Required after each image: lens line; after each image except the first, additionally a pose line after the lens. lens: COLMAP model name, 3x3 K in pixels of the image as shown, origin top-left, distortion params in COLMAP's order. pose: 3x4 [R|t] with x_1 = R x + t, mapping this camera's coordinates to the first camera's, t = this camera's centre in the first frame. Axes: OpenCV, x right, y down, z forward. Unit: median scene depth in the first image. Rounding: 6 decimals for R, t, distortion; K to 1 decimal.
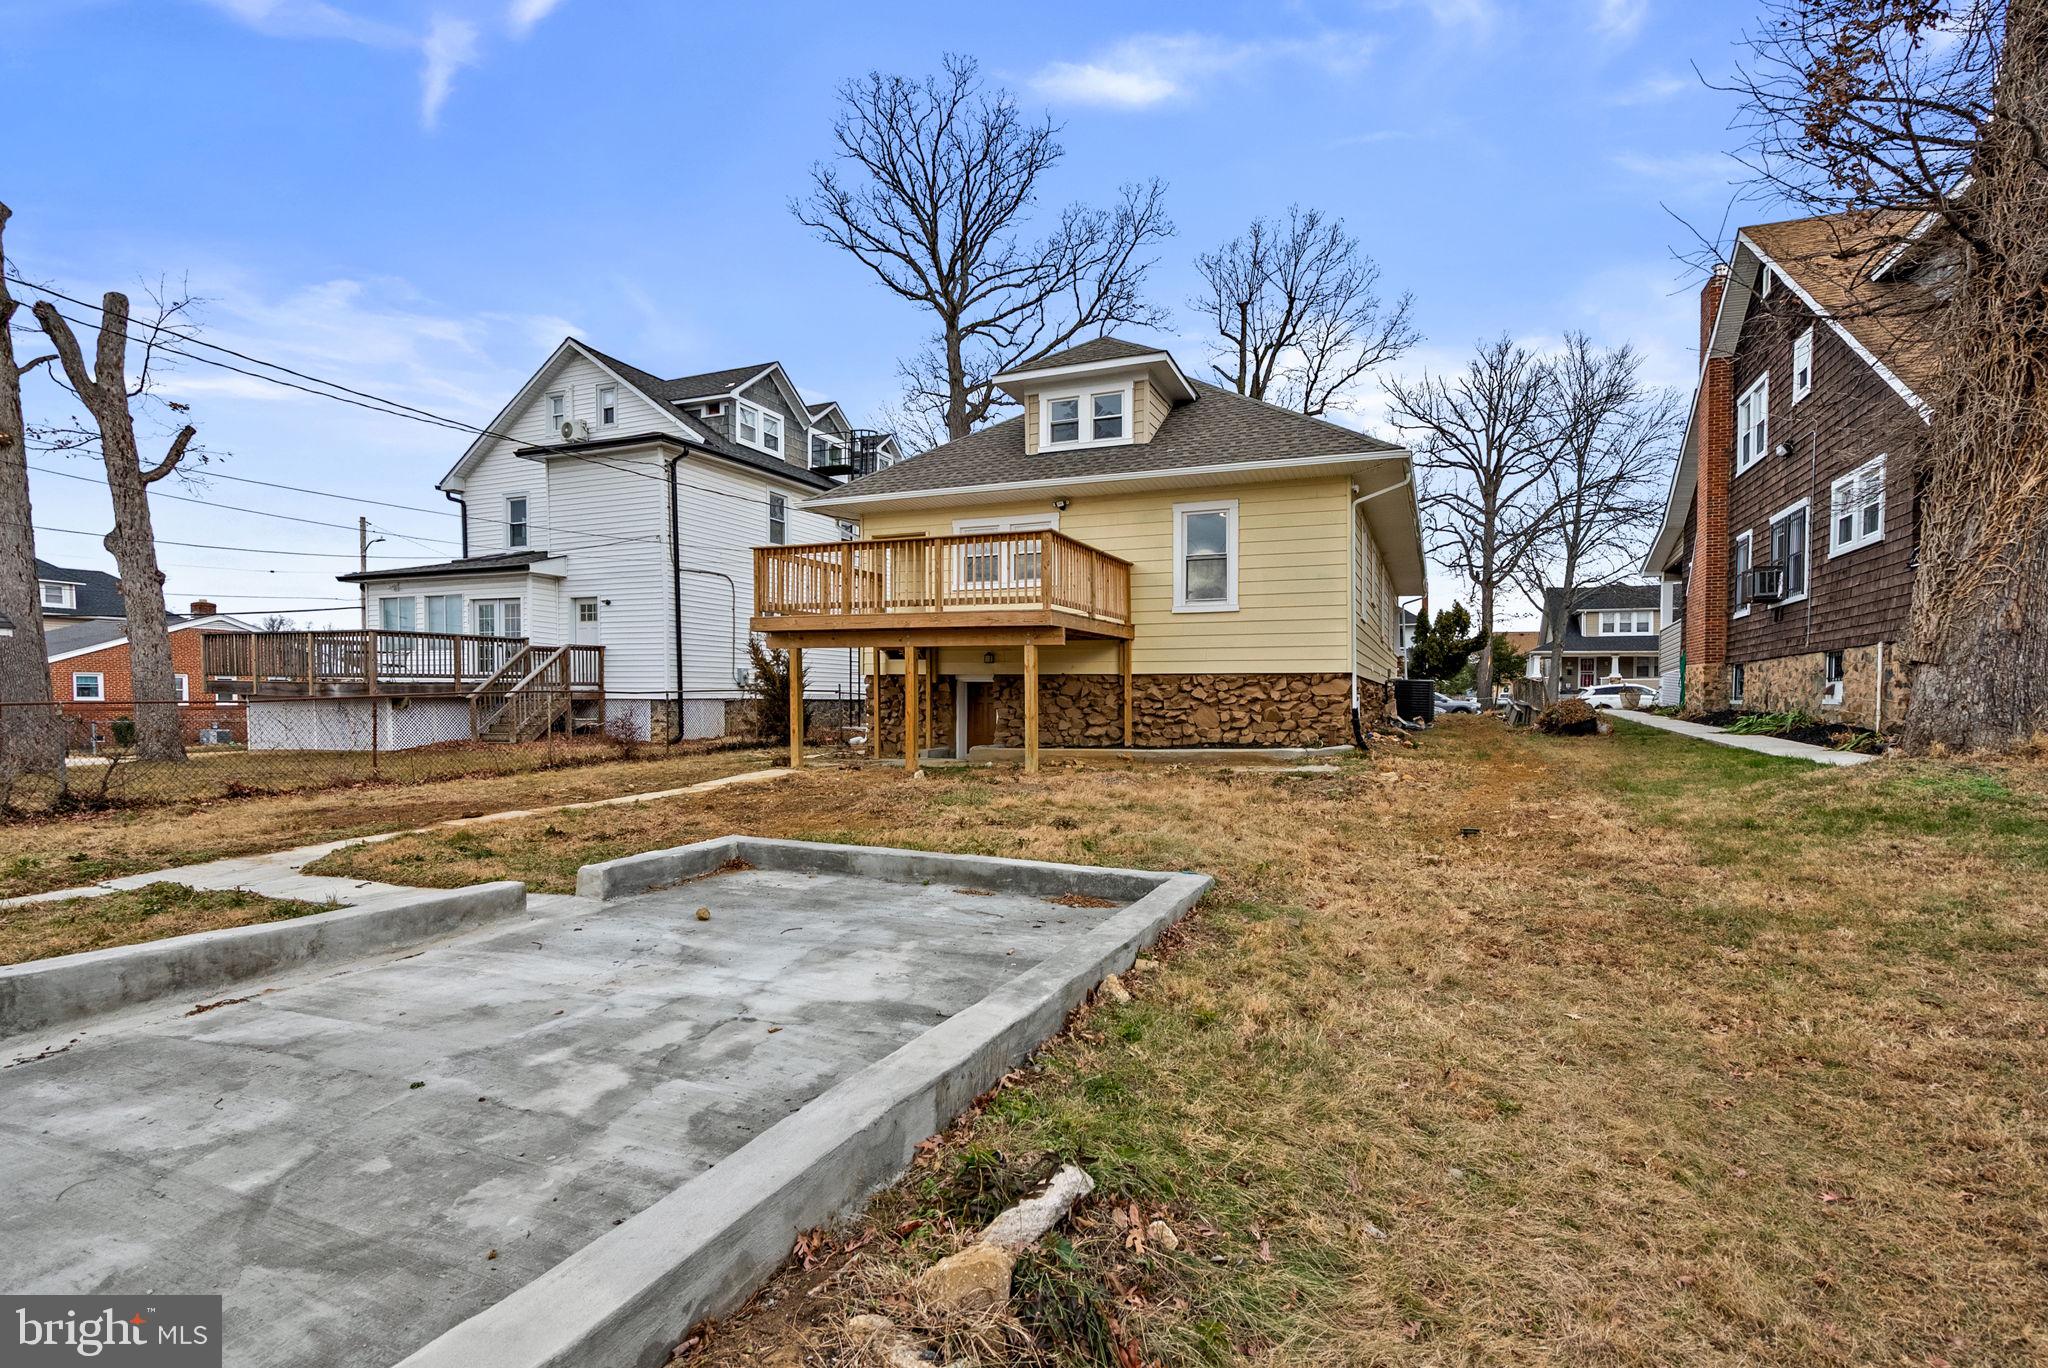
lens RADIAL K [[927.2, 0, 1027.2], [0, 927.2, 689.8], [0, 0, 1]] dist [-0.007601, 0.001369]
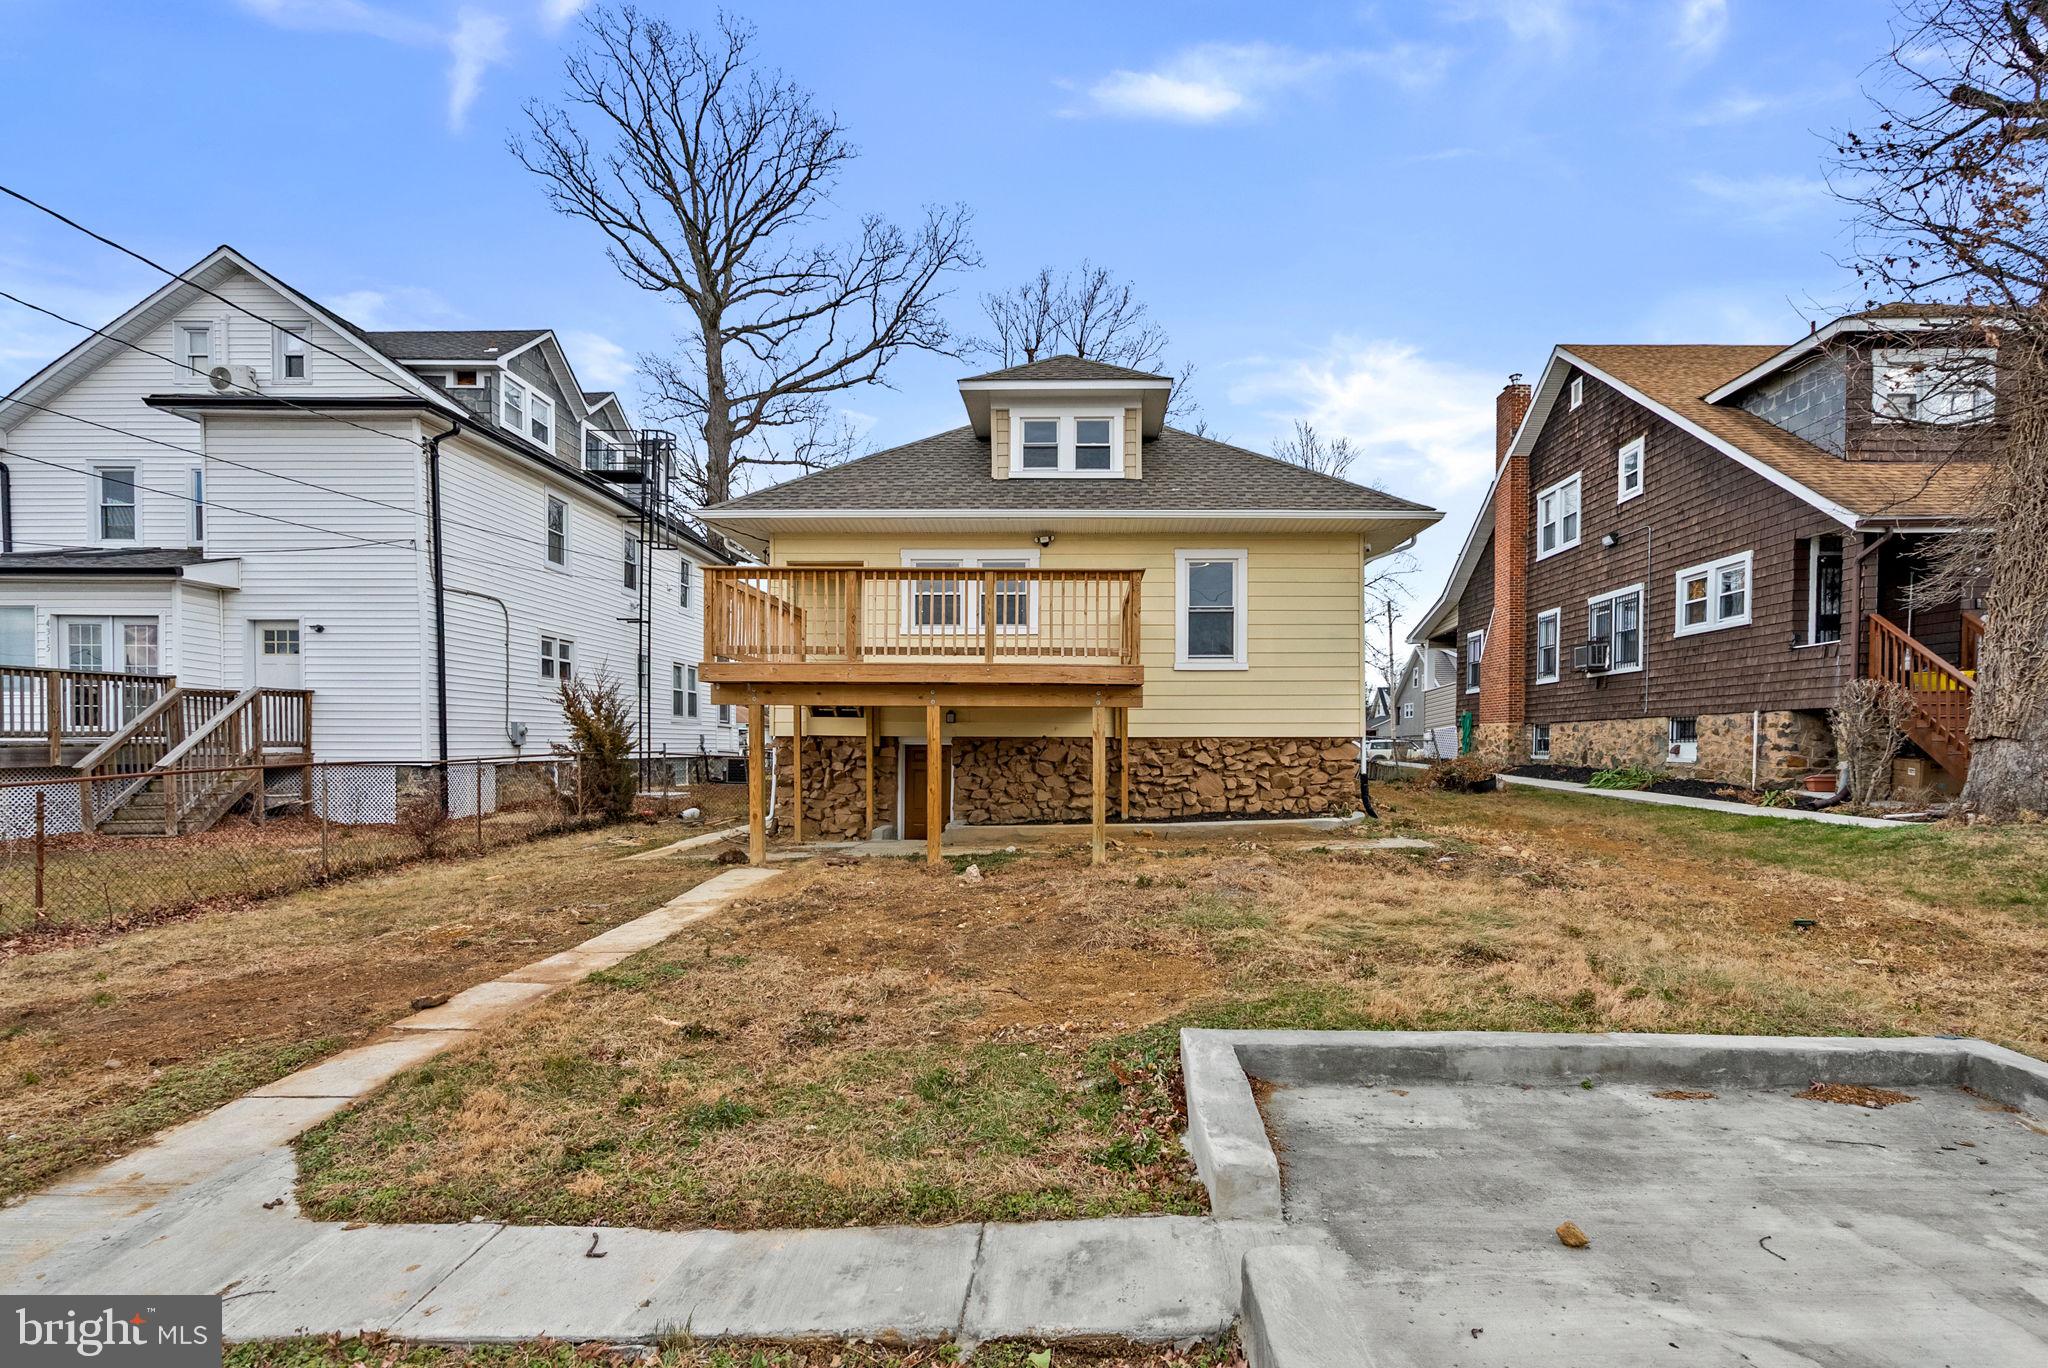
lens RADIAL K [[920.2, 0, 1027.9], [0, 920.2, 727.5], [0, 0, 1]] dist [-0.002358, 0.000674]
pose [[0.929067, 0.002007, 0.369907, -0.277839], [0.000871, 0.999971, -0.007615, -0.017856], [-0.369911, 0.007397, 0.929038, 0.198863]]
